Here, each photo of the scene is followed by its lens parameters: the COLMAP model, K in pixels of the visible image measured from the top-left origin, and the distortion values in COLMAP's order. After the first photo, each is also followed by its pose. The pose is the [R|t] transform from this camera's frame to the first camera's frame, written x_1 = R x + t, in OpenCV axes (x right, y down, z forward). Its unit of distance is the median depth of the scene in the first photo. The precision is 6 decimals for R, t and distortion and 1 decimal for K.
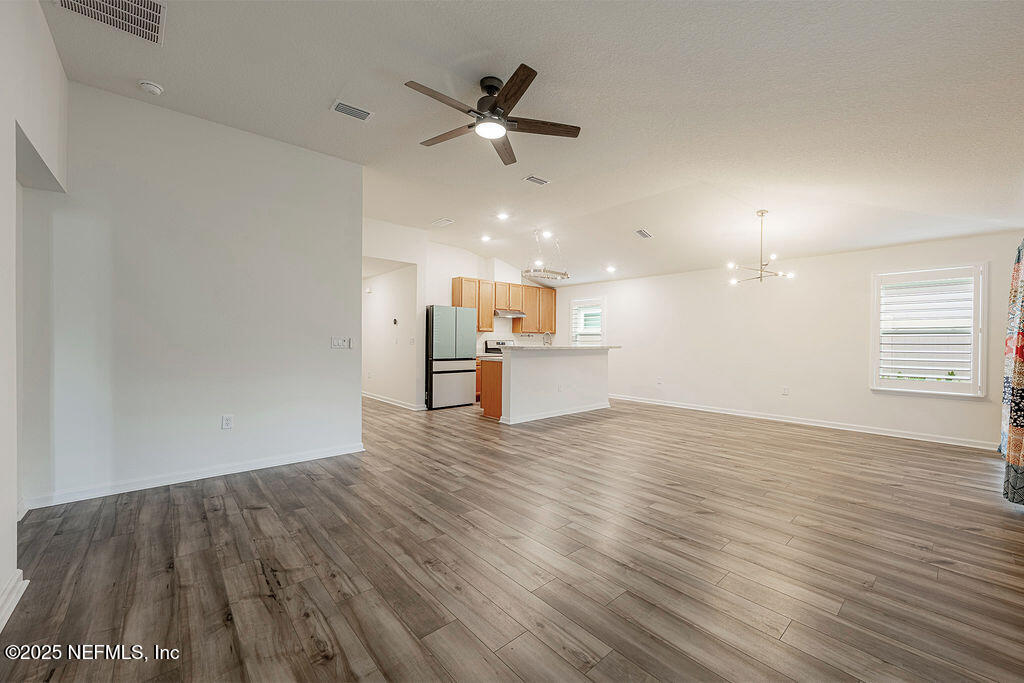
lens RADIAL K [[401.7, 0, 514.8], [0, 401.7, 342.6], [0, 0, 1]] dist [-0.002281, 0.000745]
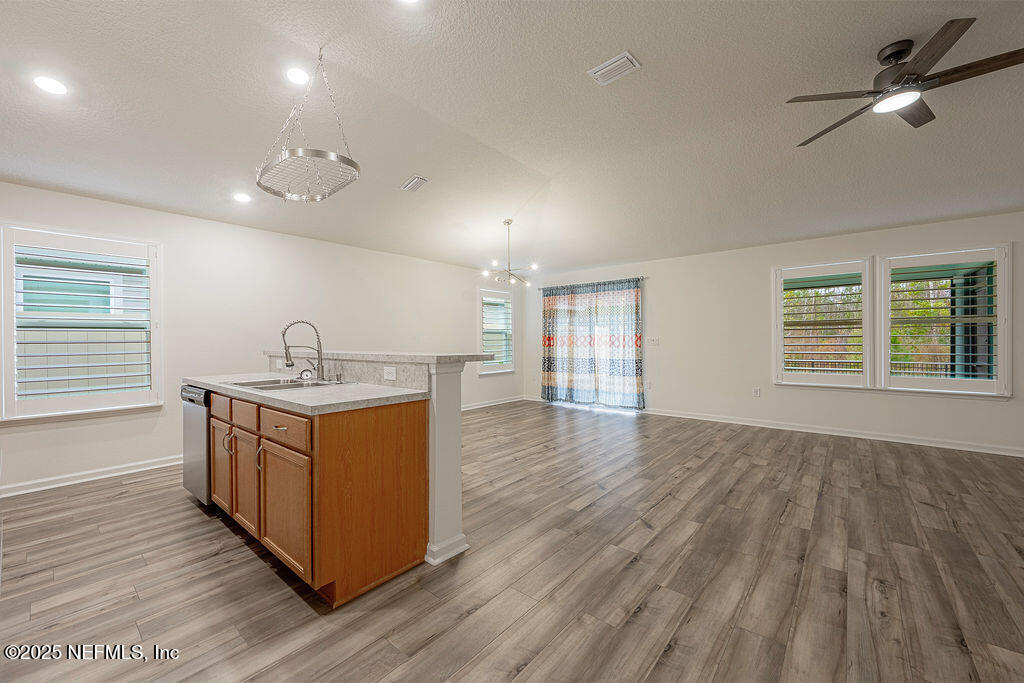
lens RADIAL K [[401.7, 0, 514.8], [0, 401.7, 342.6], [0, 0, 1]] dist [-0.002281, 0.000745]
pose [[-0.150717, -0.012063, 0.988503, -0.564077], [0.010674, 0.999847, 0.013829, -0.012323], [-0.988519, 0.012636, -0.150566, 1.361710]]
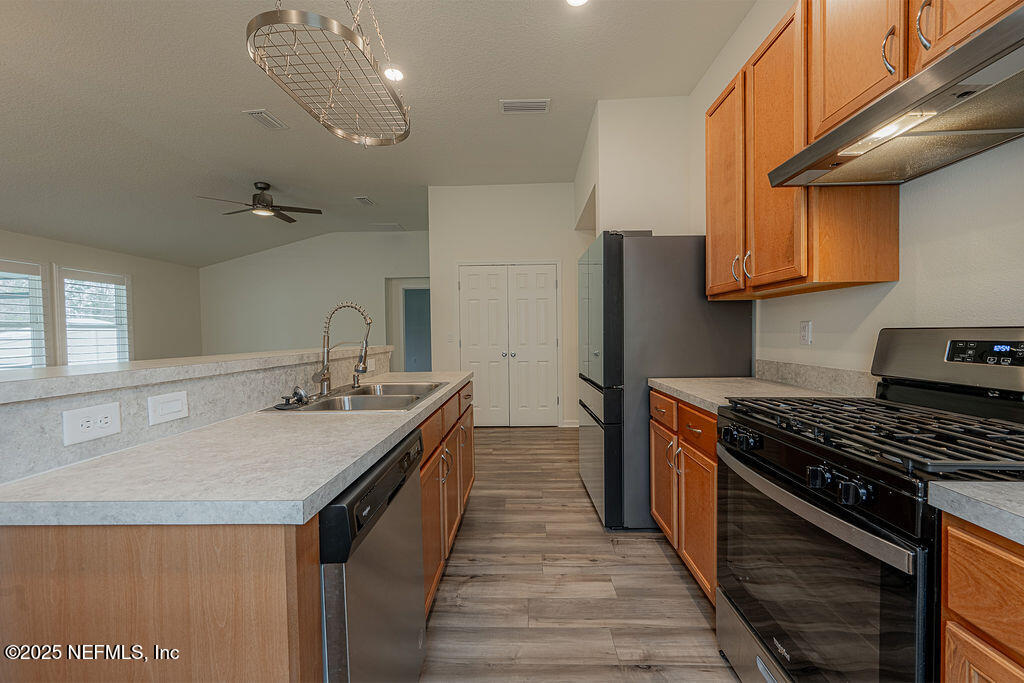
lens RADIAL K [[401.7, 0, 514.8], [0, 401.7, 342.6], [0, 0, 1]] dist [-0.002281, 0.000745]
pose [[-0.681947, 0.021069, -0.731098, 0.320635], [0.007096, 0.999729, 0.022191, -0.008748], [0.731368, 0.009945, -0.681911, 2.026648]]
